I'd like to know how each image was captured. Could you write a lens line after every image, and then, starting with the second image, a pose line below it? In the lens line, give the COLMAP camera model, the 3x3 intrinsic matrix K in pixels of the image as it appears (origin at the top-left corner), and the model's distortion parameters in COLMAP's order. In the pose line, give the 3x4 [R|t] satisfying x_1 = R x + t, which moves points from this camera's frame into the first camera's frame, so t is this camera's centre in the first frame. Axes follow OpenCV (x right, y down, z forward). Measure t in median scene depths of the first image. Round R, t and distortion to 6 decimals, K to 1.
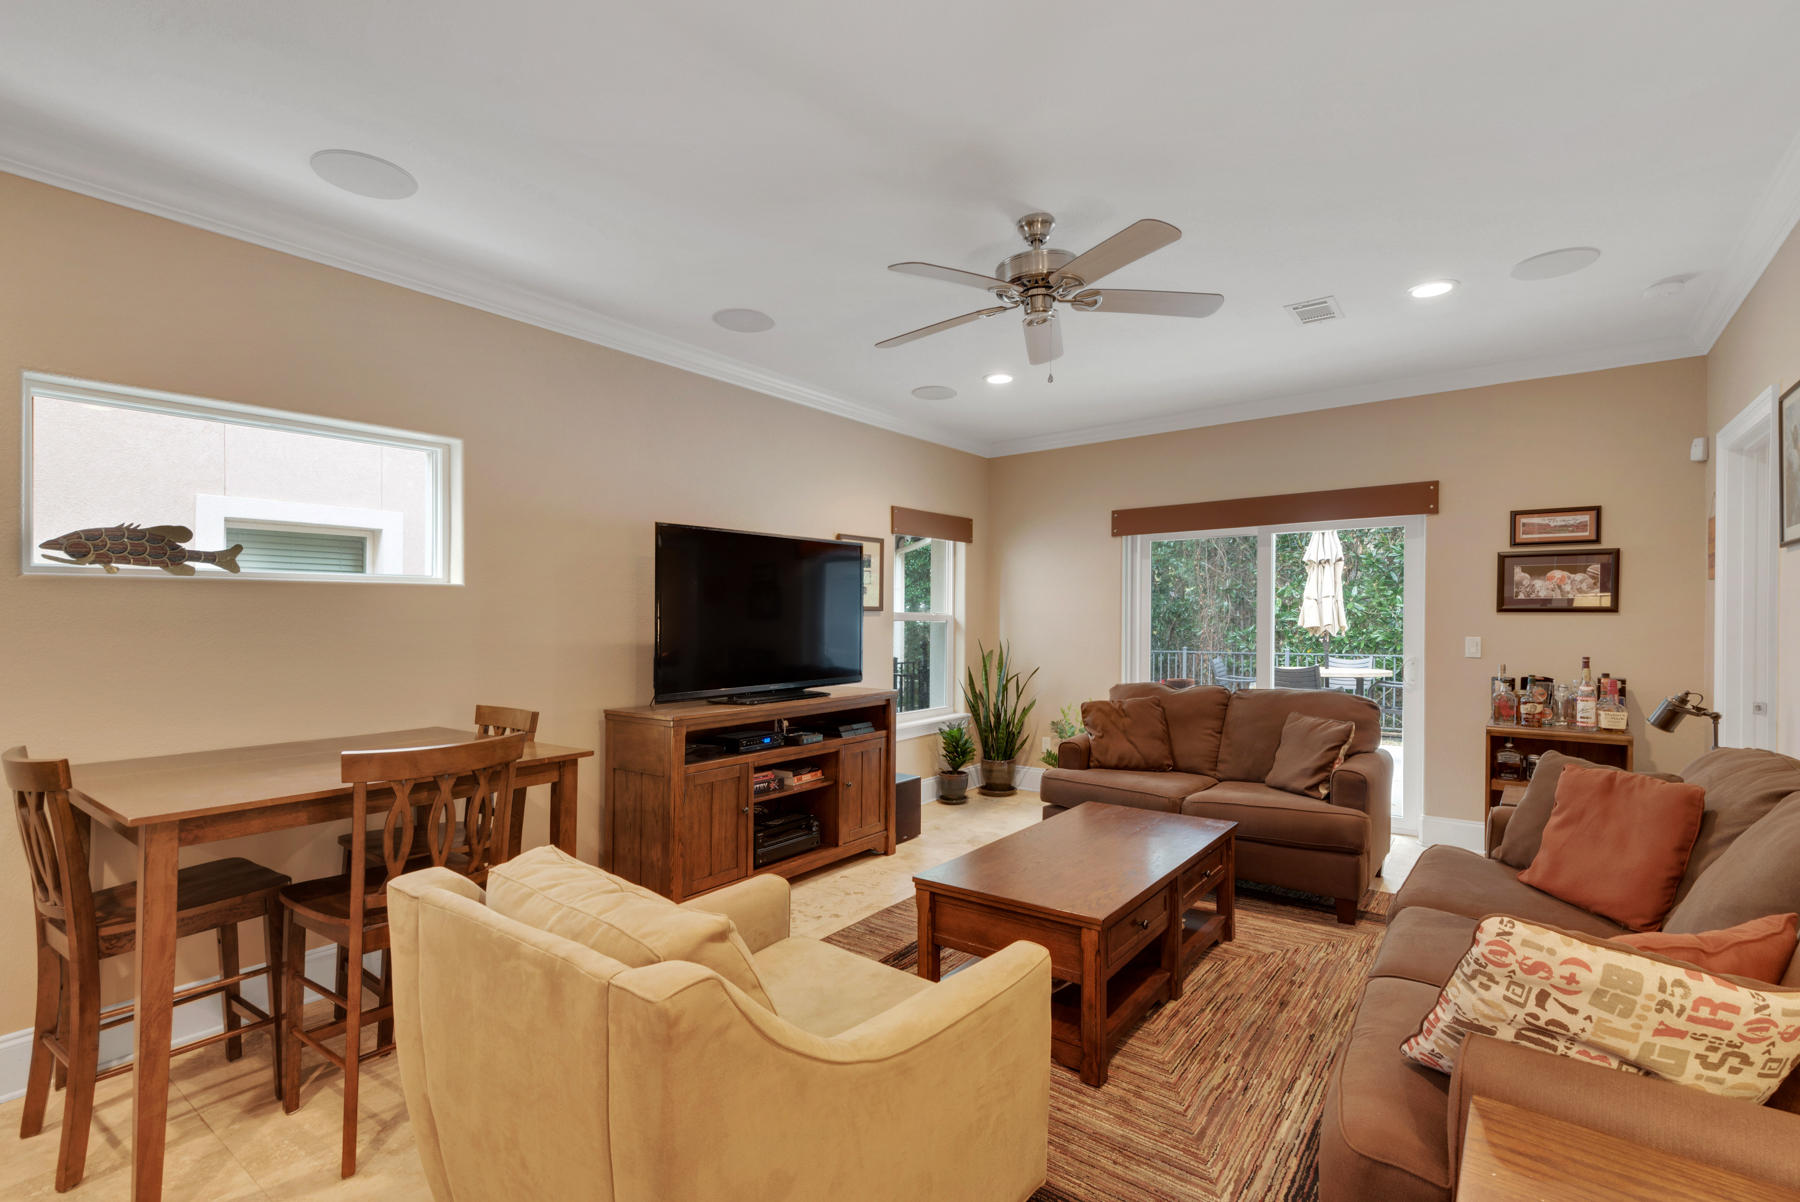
lens RADIAL K [[817.6, 0, 924.6], [0, 817.6, 599.0], [0, 0, 1]] dist [0.043064, -0.019142]
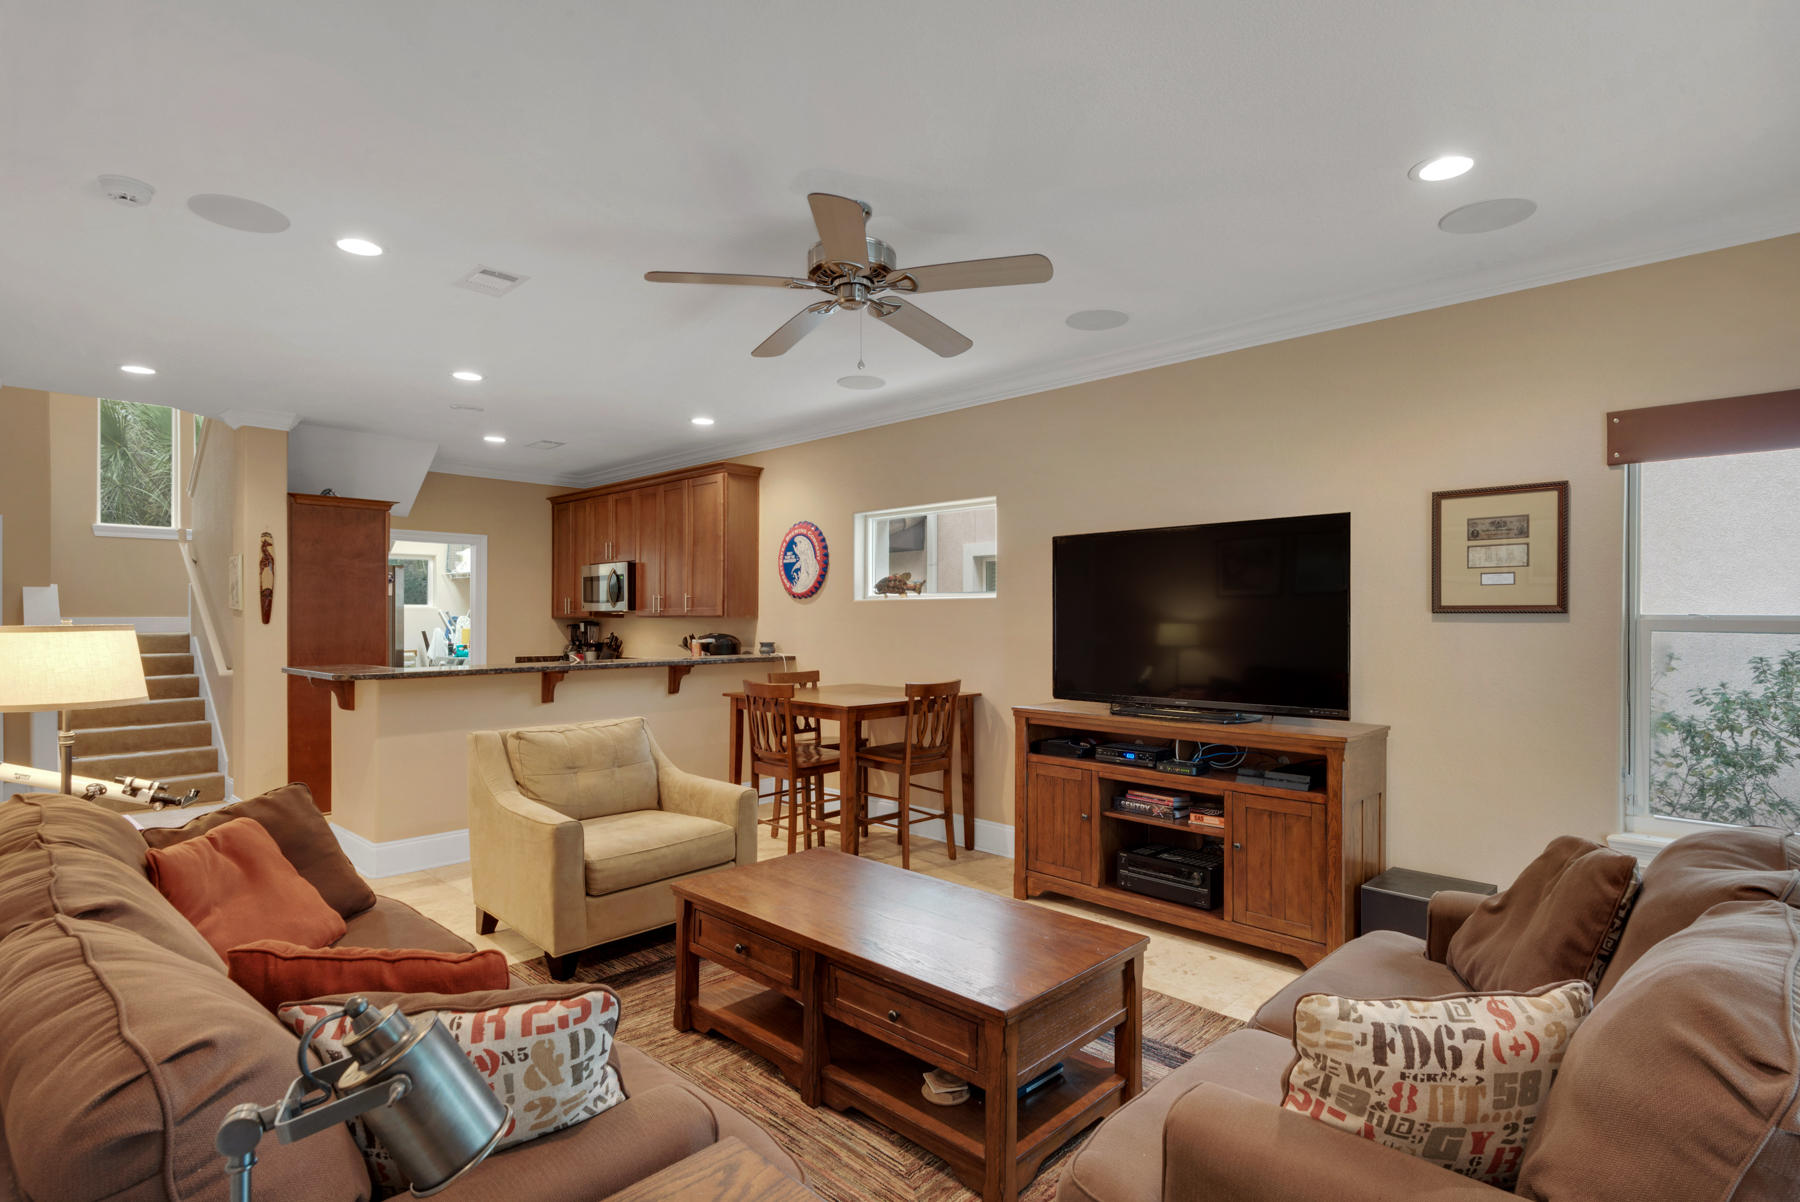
lens RADIAL K [[896.4, 0, 900.8], [0, 896.4, 614.3], [0, 0, 1]] dist [0.088792, -0.076001]
pose [[-0.133309, 0.002604, -0.991071, 0.830729], [0.023677, 0.999719, -0.000559, 0.007382], [0.990792, -0.023540, -0.133333, 0.863979]]
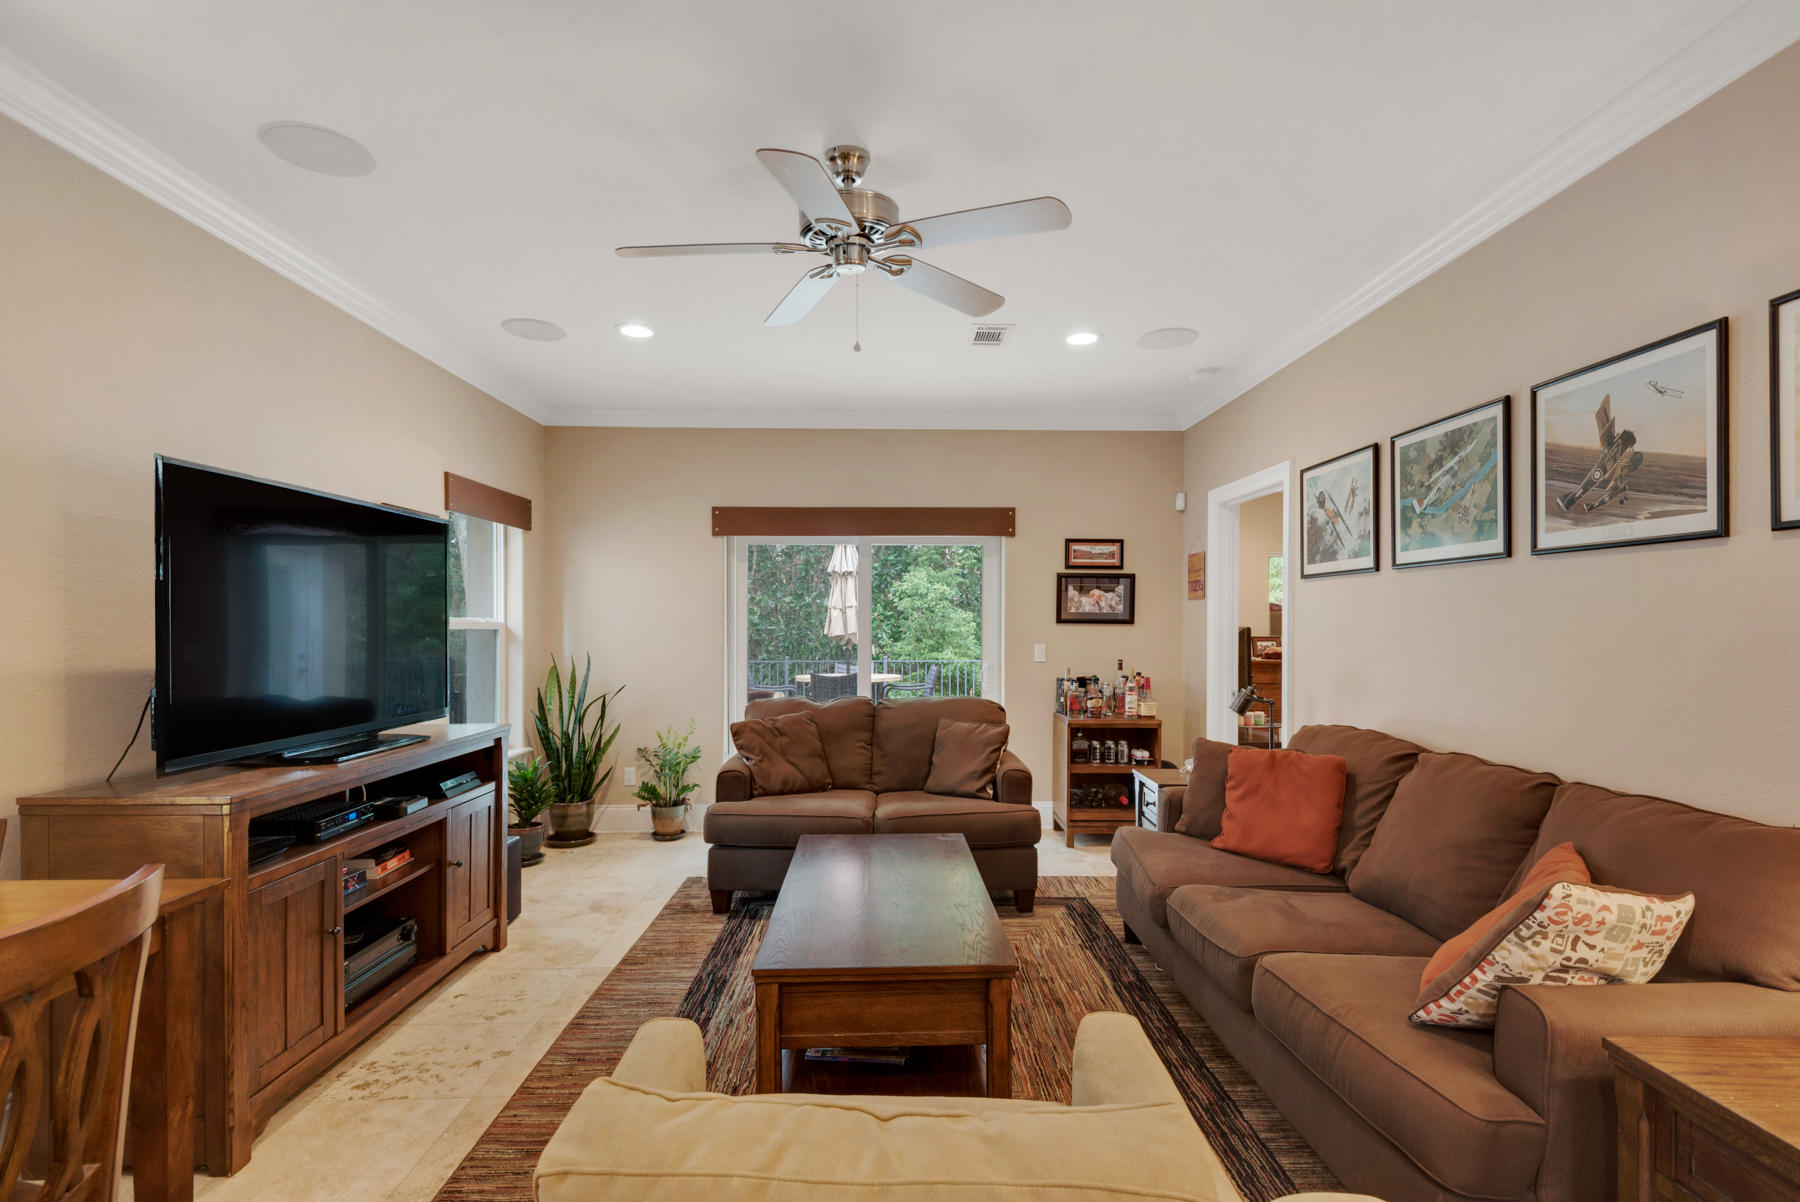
lens RADIAL K [[854.4, 0, 904.8], [0, 854.4, 620.0], [0, 0, 1]] dist [0.045825, -0.029622]
pose [[0.786983, 0.008811, 0.616912, -0.269112], [-0.019166, 0.999765, 0.010171, 0.003436], [-0.616678, -0.019828, 0.786966, 0.199434]]
